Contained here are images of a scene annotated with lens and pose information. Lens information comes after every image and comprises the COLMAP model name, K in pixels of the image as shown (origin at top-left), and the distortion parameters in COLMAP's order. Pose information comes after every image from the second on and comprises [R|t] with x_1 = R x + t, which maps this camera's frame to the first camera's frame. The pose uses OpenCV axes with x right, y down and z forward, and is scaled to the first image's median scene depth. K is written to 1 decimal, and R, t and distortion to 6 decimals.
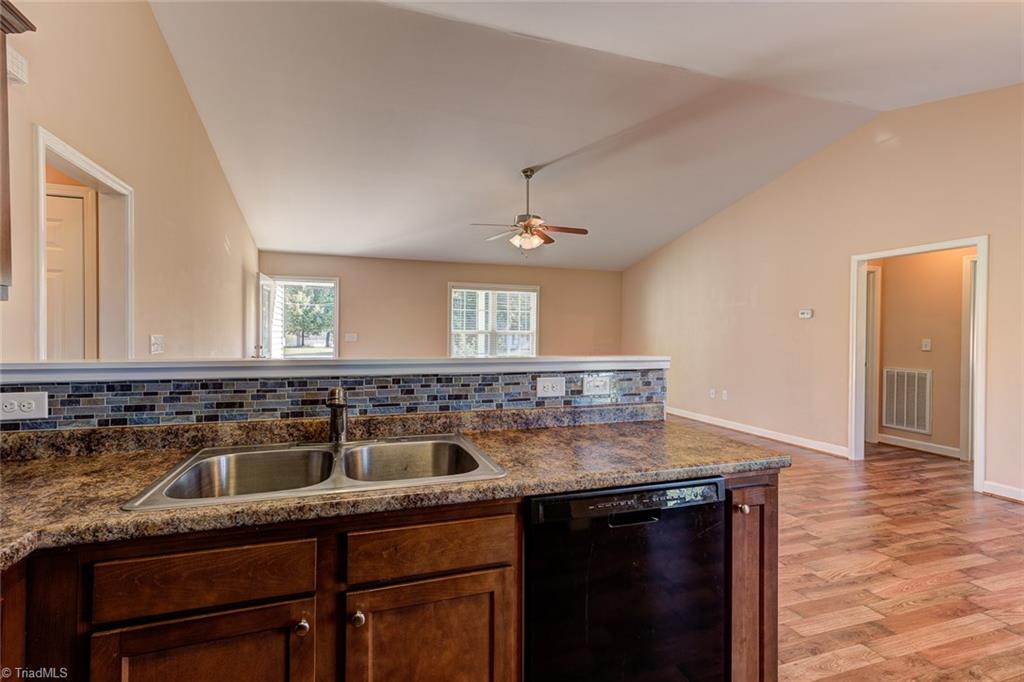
lens RADIAL K [[465.5, 0, 496.1], [0, 465.5, 336.5], [0, 0, 1]] dist [0.006190, 0.004377]
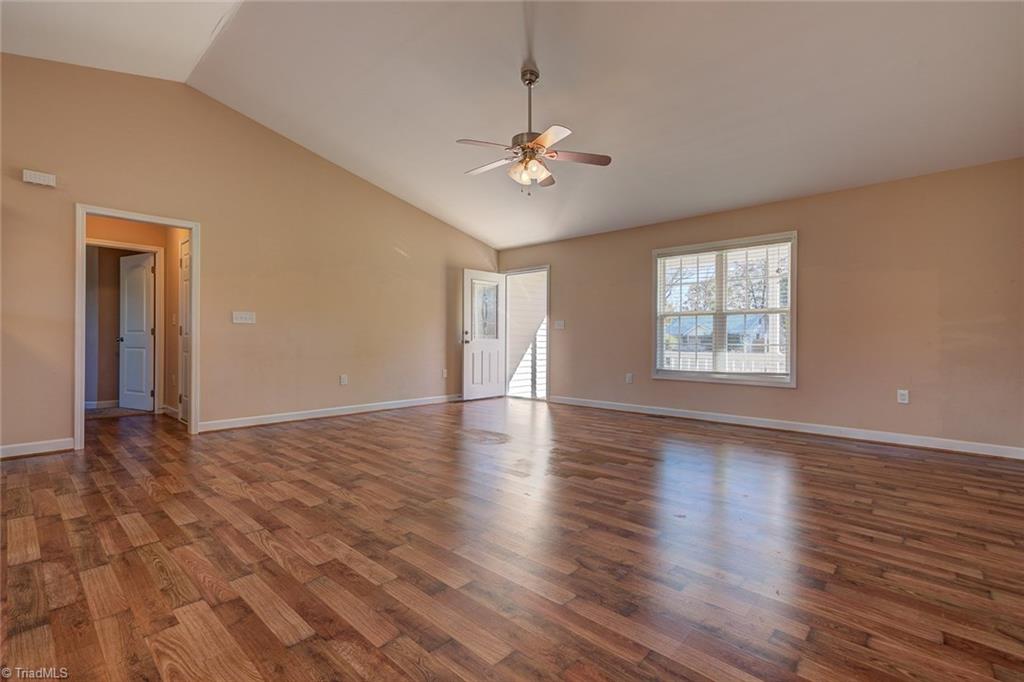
lens RADIAL K [[465.5, 0, 514.7], [0, 465.5, 338.9], [0, 0, 1]] dist [0.006190, 0.004377]
pose [[0.474324, -0.008846, -0.880306, 1.813465], [-0.006221, 0.999891, -0.013400, 0.165878], [0.880328, 0.011833, 0.474217, 1.708141]]
